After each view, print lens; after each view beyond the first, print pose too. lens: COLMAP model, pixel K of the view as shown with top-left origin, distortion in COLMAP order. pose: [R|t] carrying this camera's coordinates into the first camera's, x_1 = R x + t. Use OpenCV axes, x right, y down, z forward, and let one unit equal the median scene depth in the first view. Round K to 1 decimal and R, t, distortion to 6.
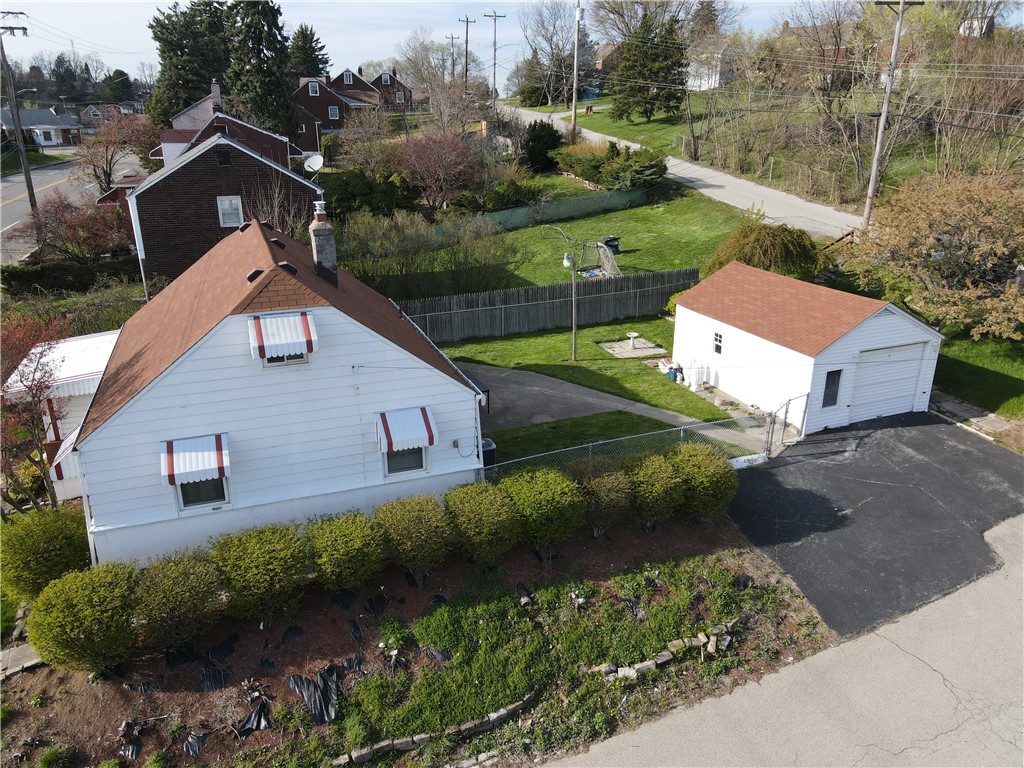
lens RADIAL K [[754.1, 0, 512.0], [0, 754.1, 384.0], [0, 0, 1]] dist [0.013500, 0.010795]
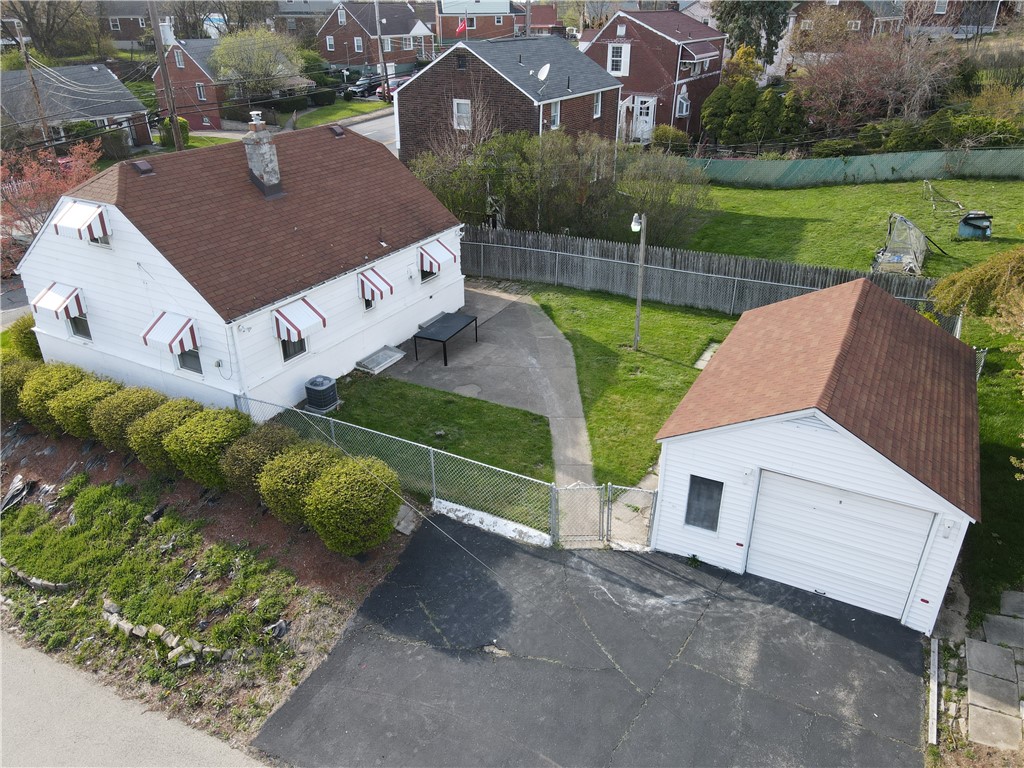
lens RADIAL K [[754.1, 0, 512.0], [0, 754.1, 384.0], [0, 0, 1]] dist [0.013500, 0.010795]
pose [[0.644332, 0.350439, -0.679727, 0.710390], [-0.262515, 0.936173, 0.233807, -0.191548], [0.718277, 0.027790, 0.695202, 0.444956]]
